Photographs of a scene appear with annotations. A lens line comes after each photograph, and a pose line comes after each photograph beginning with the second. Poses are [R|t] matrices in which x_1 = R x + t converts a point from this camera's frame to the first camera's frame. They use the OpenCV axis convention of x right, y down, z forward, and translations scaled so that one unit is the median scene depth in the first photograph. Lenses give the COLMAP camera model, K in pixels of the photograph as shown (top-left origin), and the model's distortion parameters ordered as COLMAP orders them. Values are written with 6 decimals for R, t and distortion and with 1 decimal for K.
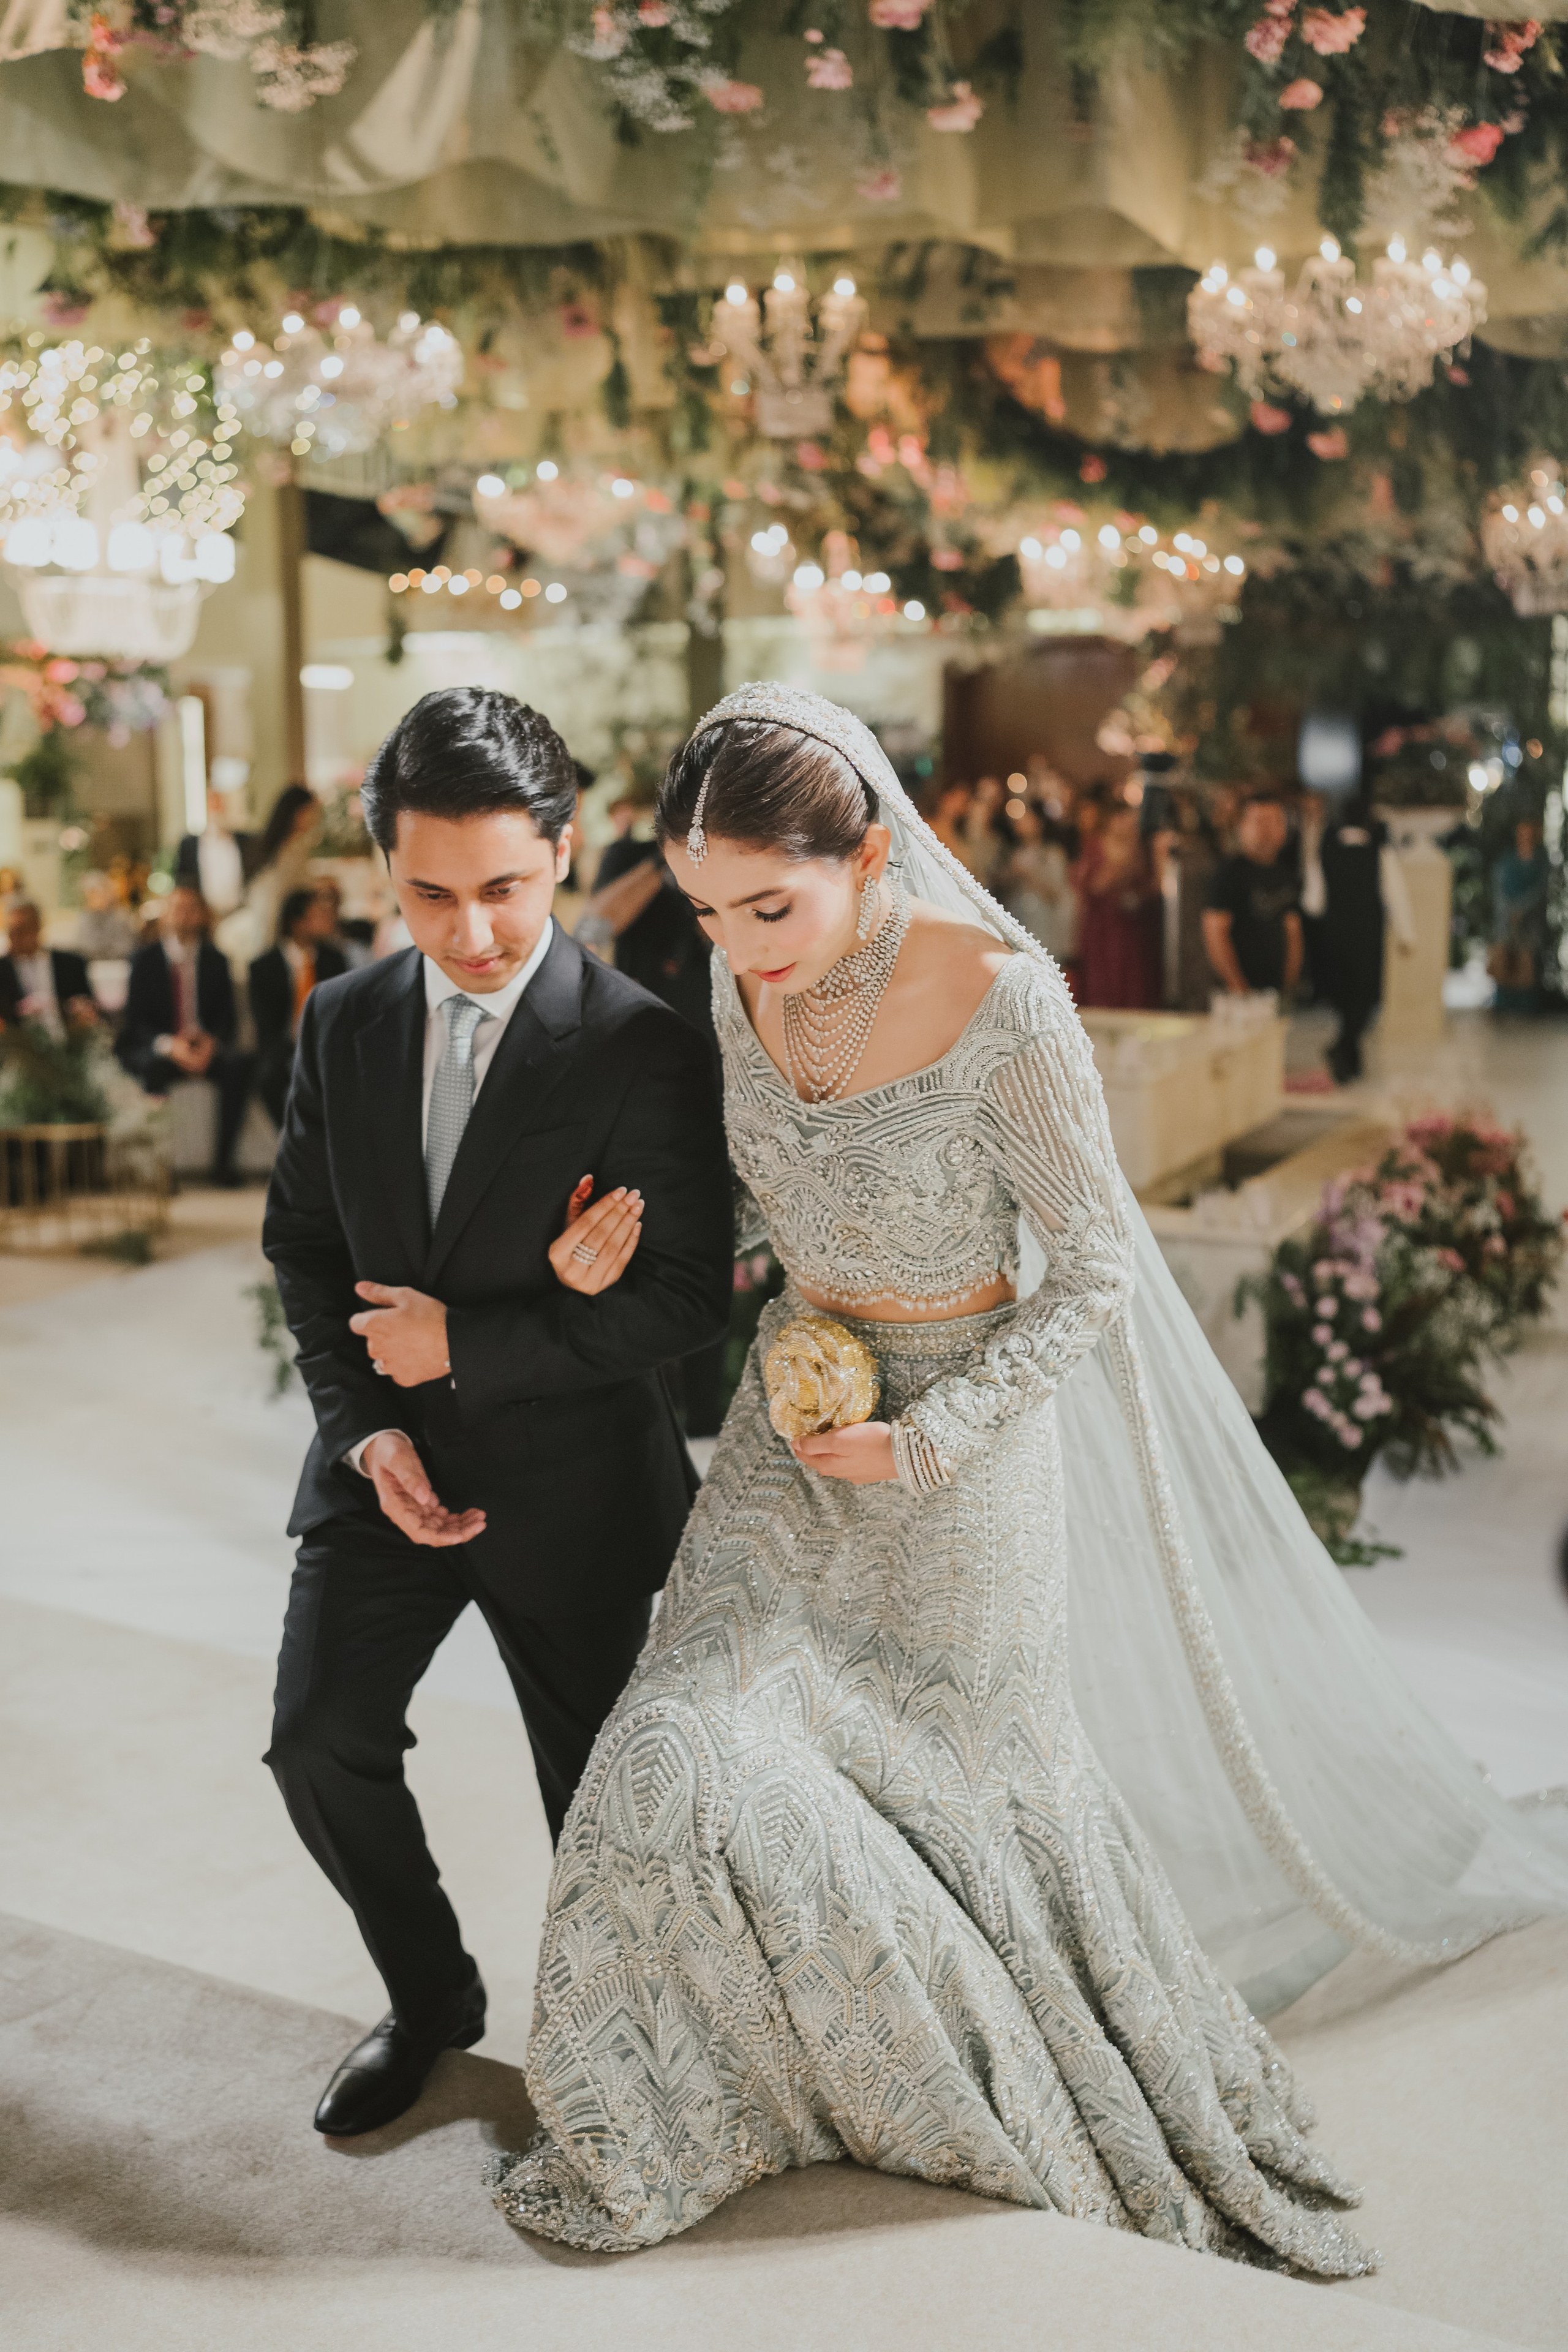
lens RADIAL K [[2215.9, 0, 784.0], [0, 2215.9, 1176.0], [0, 0, 1]] dist [-0.186313, 0.207663]
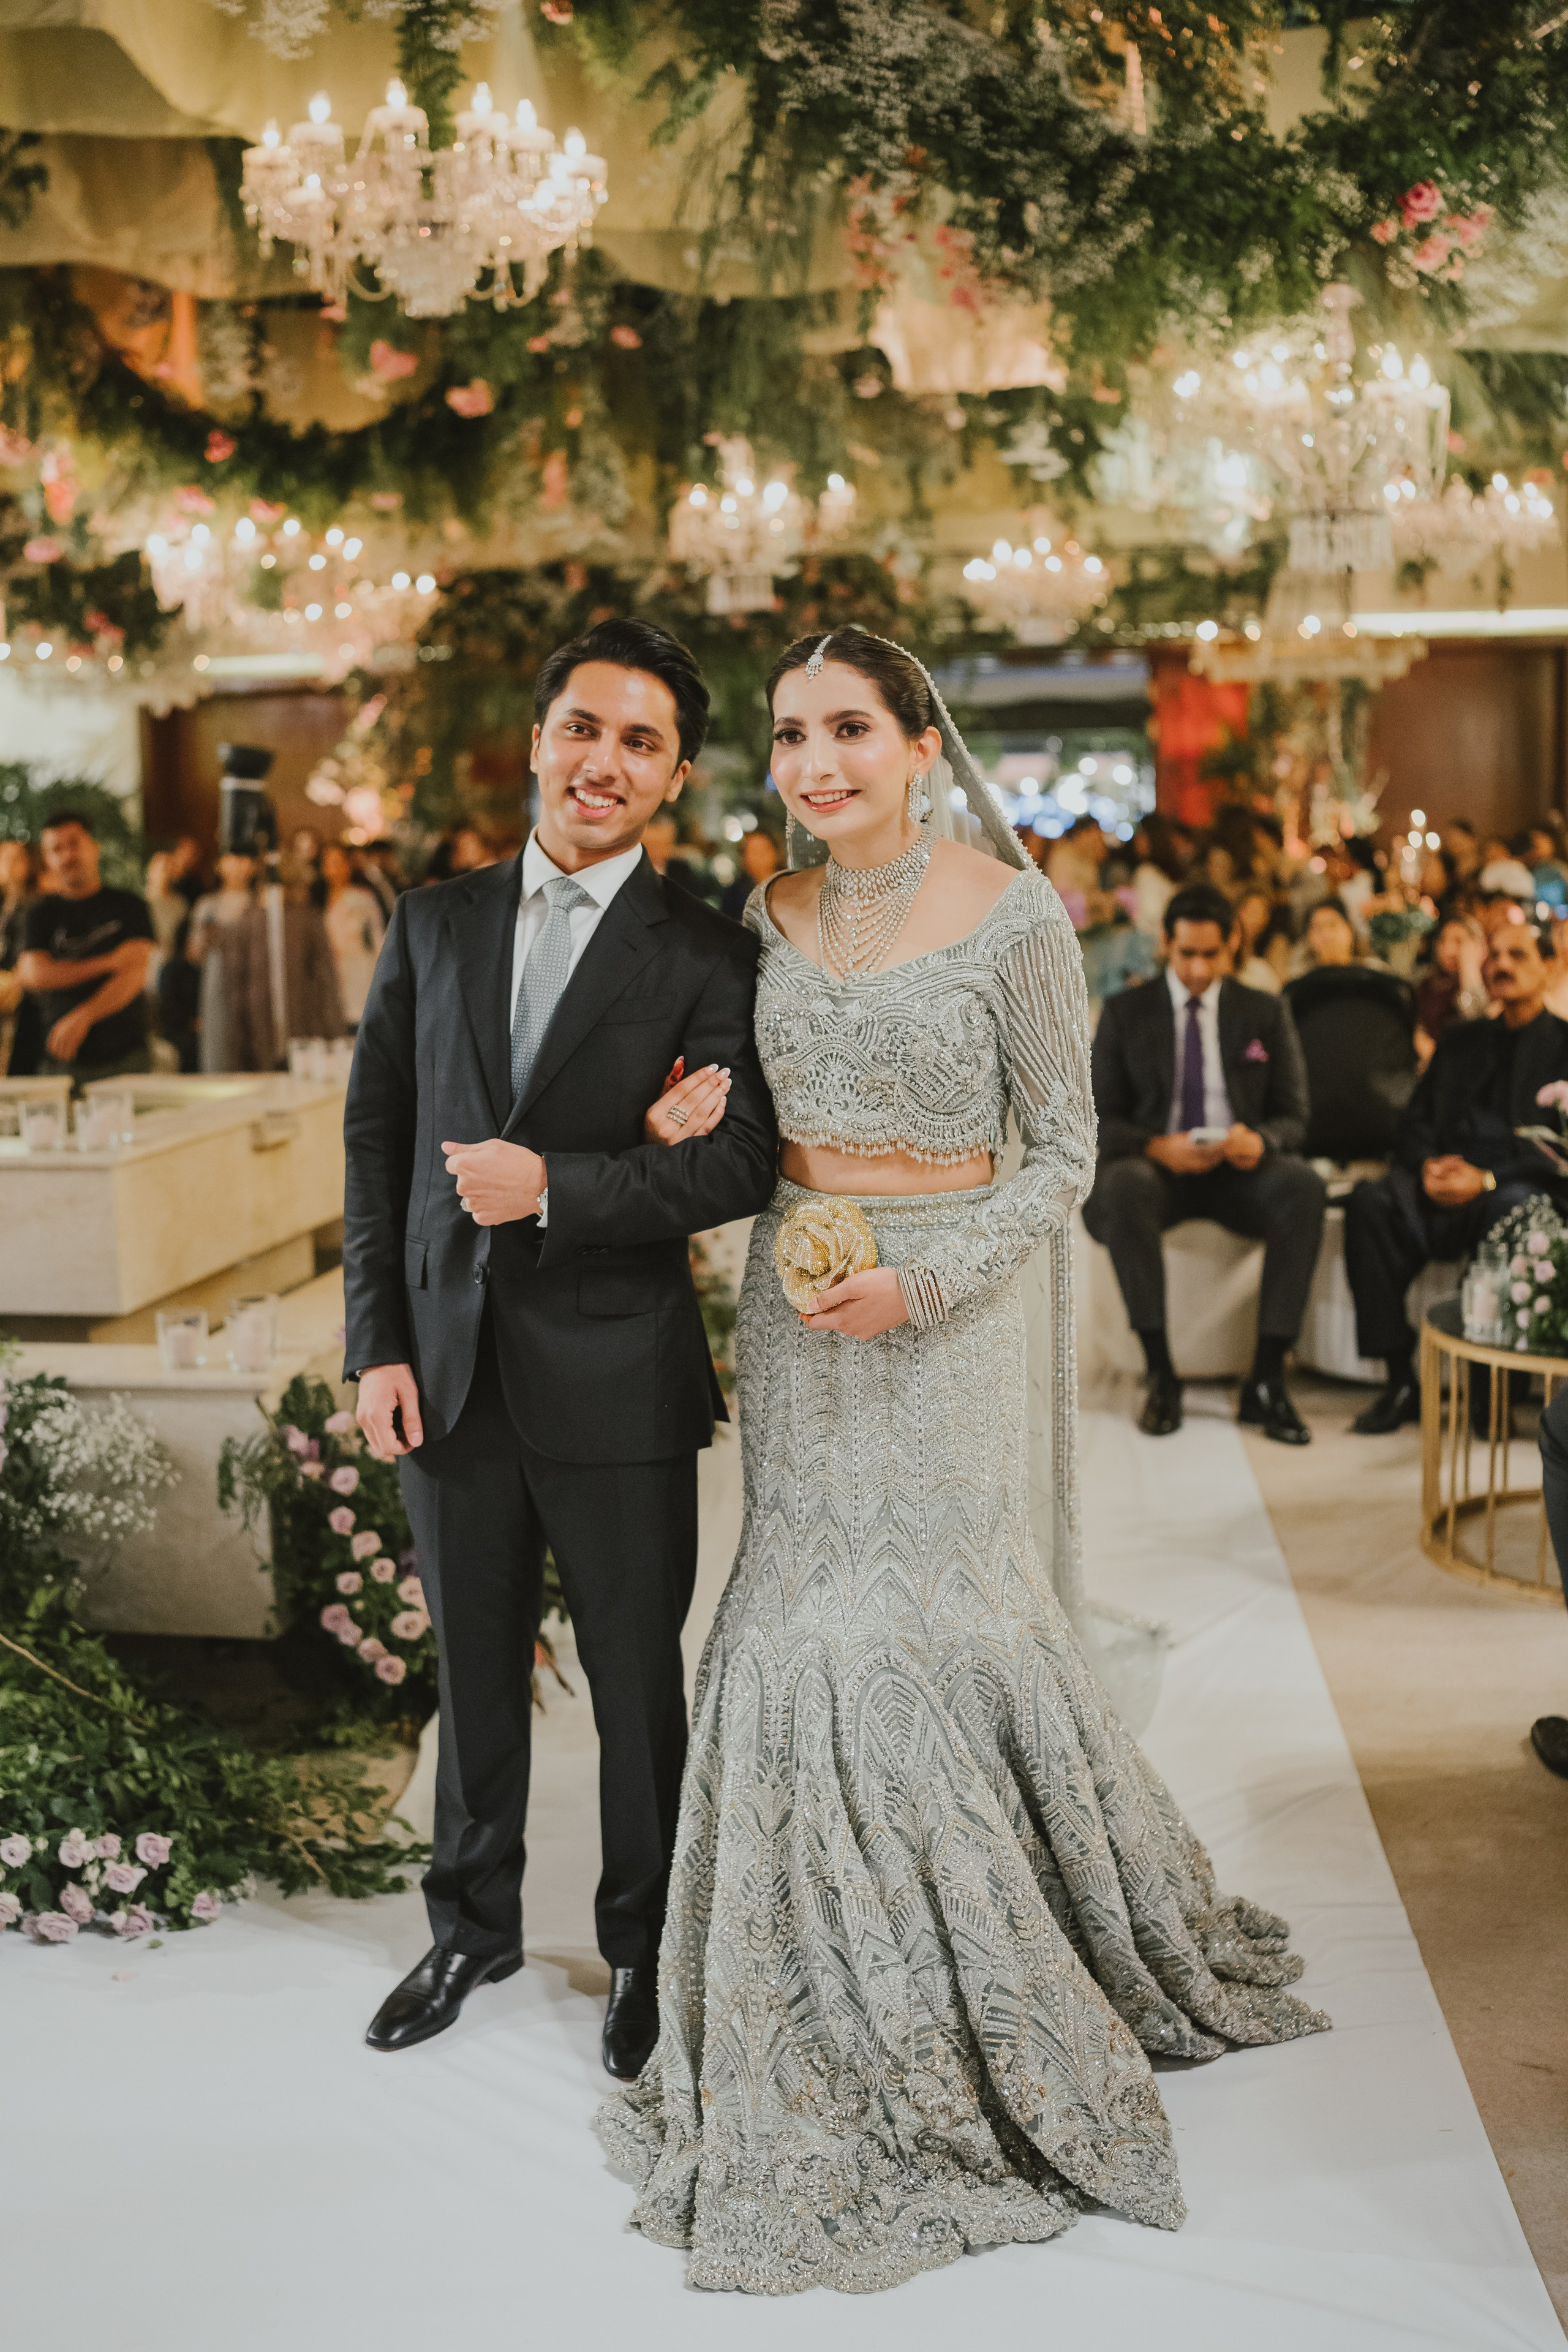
lens RADIAL K [[2223.6, 0, 784.0], [0, 2223.6, 1176.0], [0, 0, 1]] dist [-0.153269, 0.160846]
pose [[0.950553, -0.058216, 0.305058, 0.104859], [0.069283, 0.997269, -0.025569, -0.004443], [-0.302736, 0.045440, 0.951990, 0.182764]]
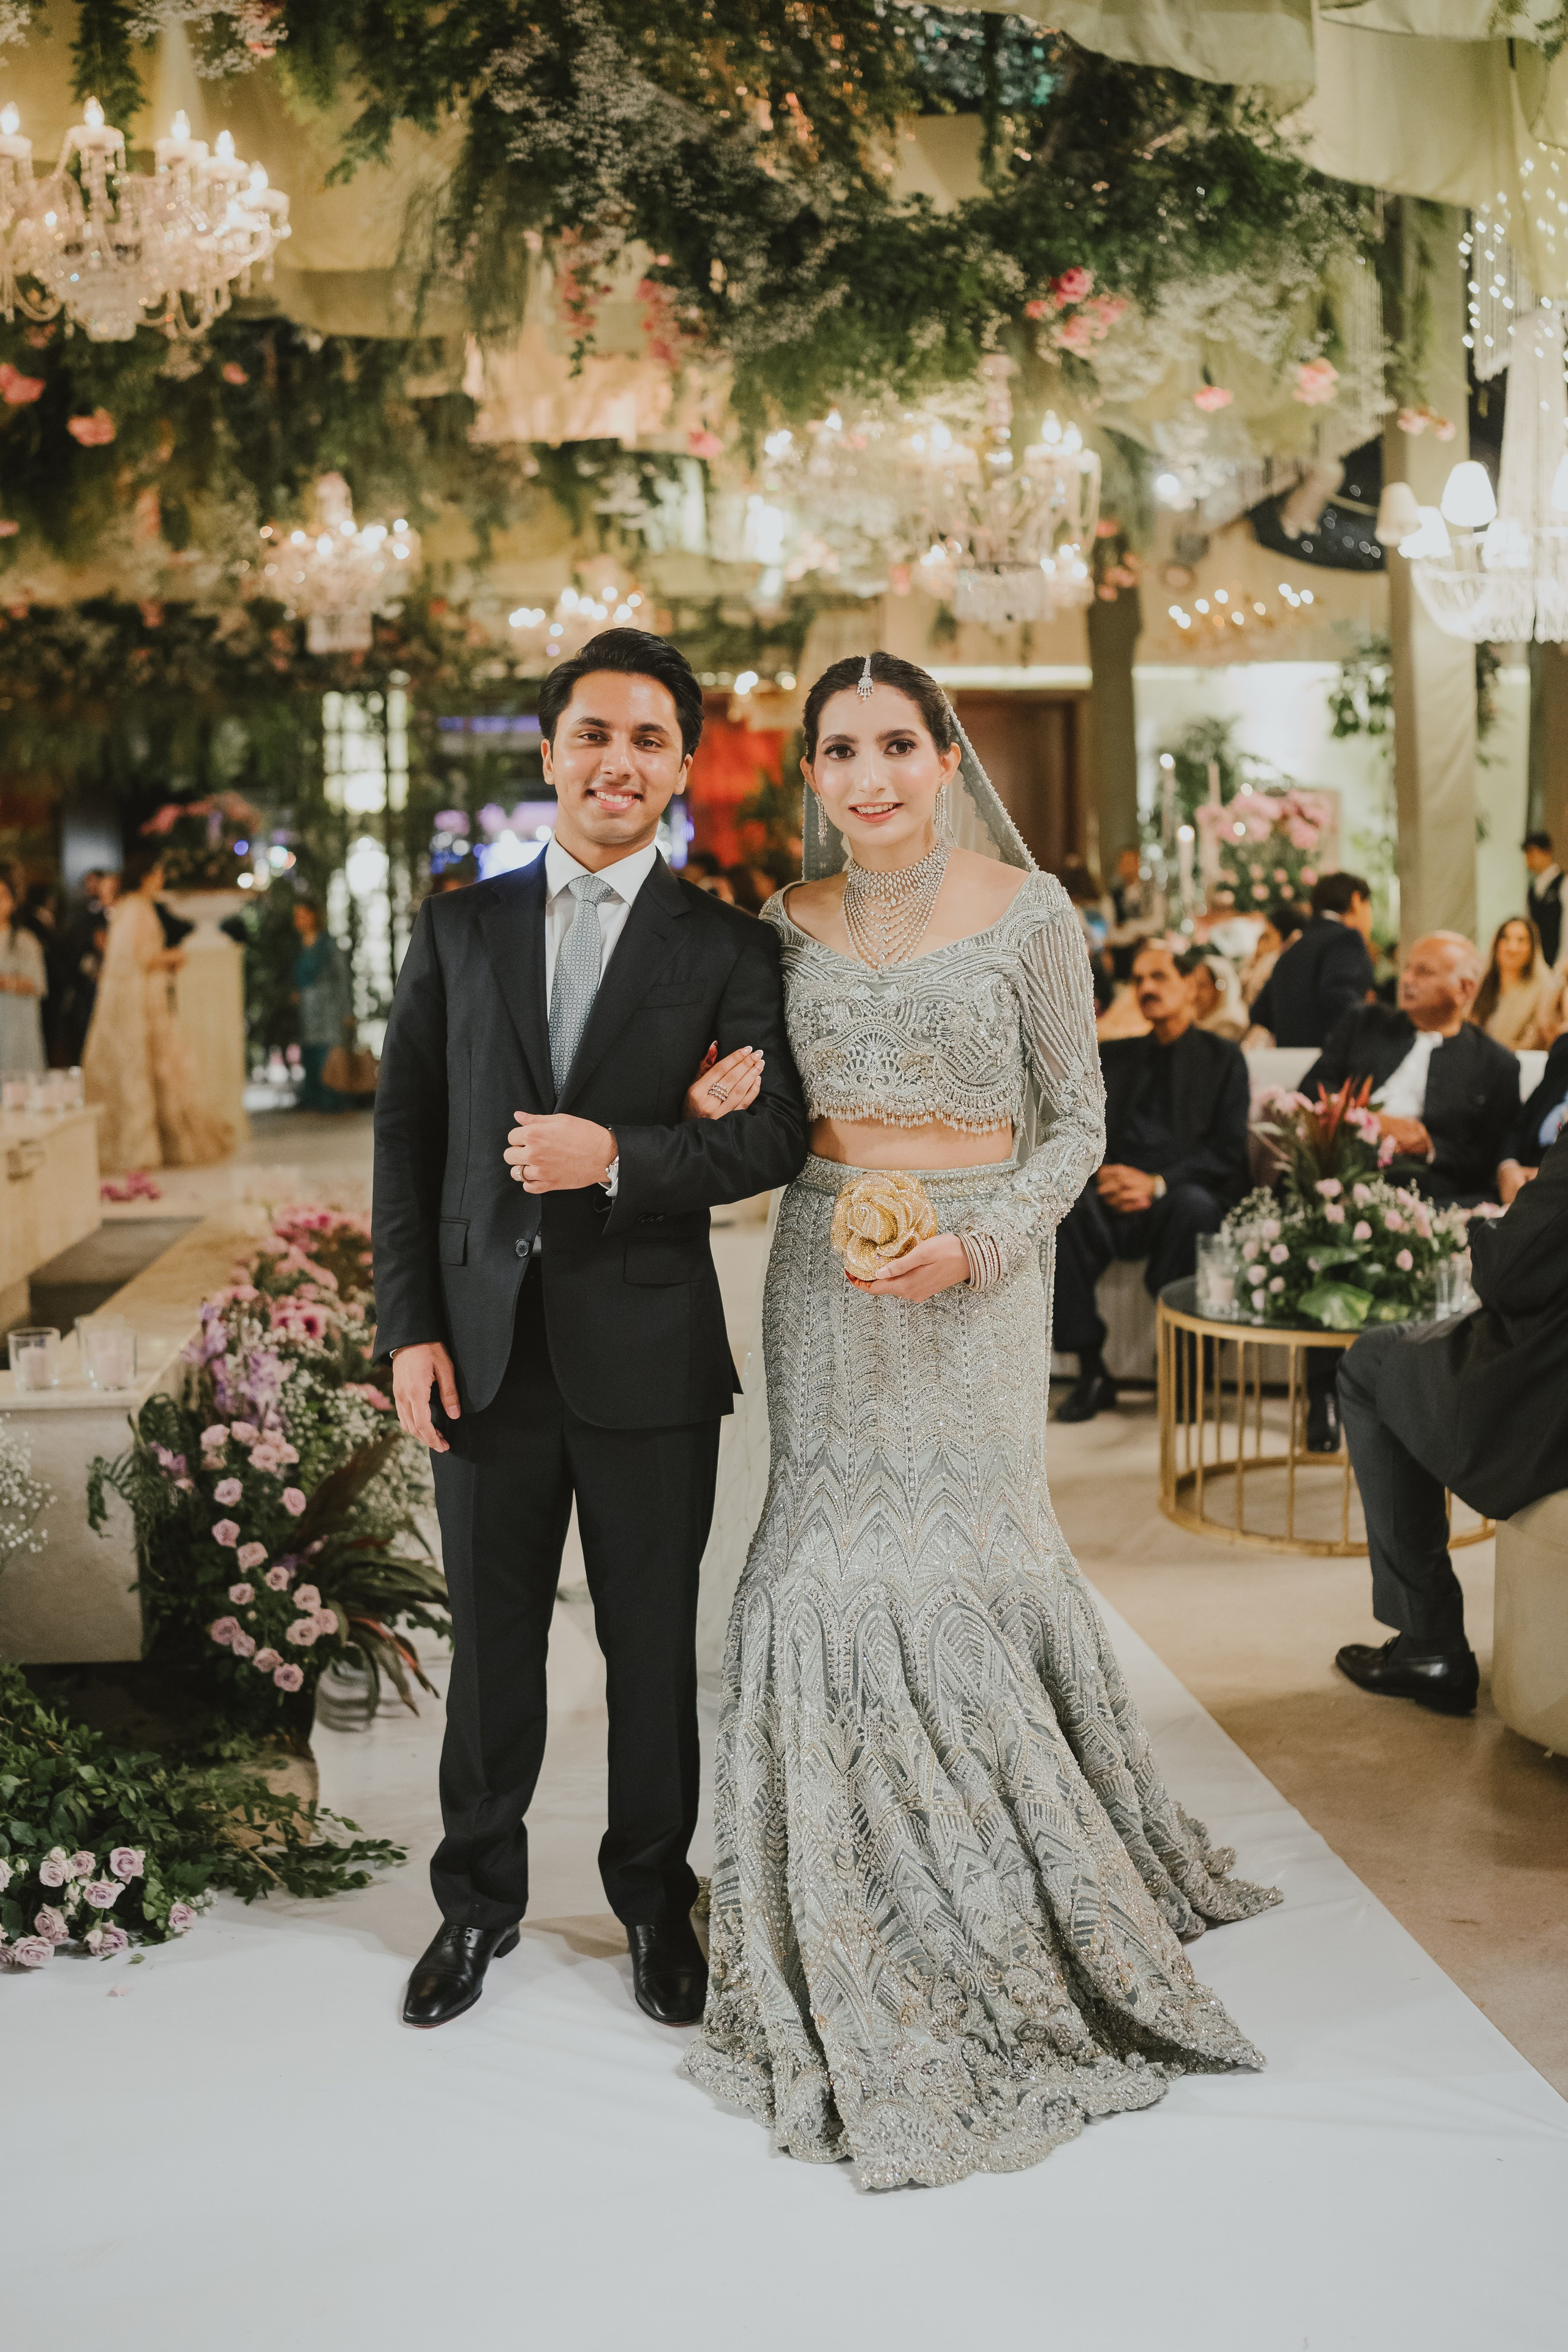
lens RADIAL K [[2215.9, 0, 784.0], [0, 2215.9, 1176.0], [0, 0, 1]] dist [-0.186313, 0.207663]
pose [[0.850946, -0.073281, 0.520116, 0.030299], [0.102126, 0.994406, -0.026979, -0.000809], [-0.515229, 0.076075, 0.853669, 0.198338]]
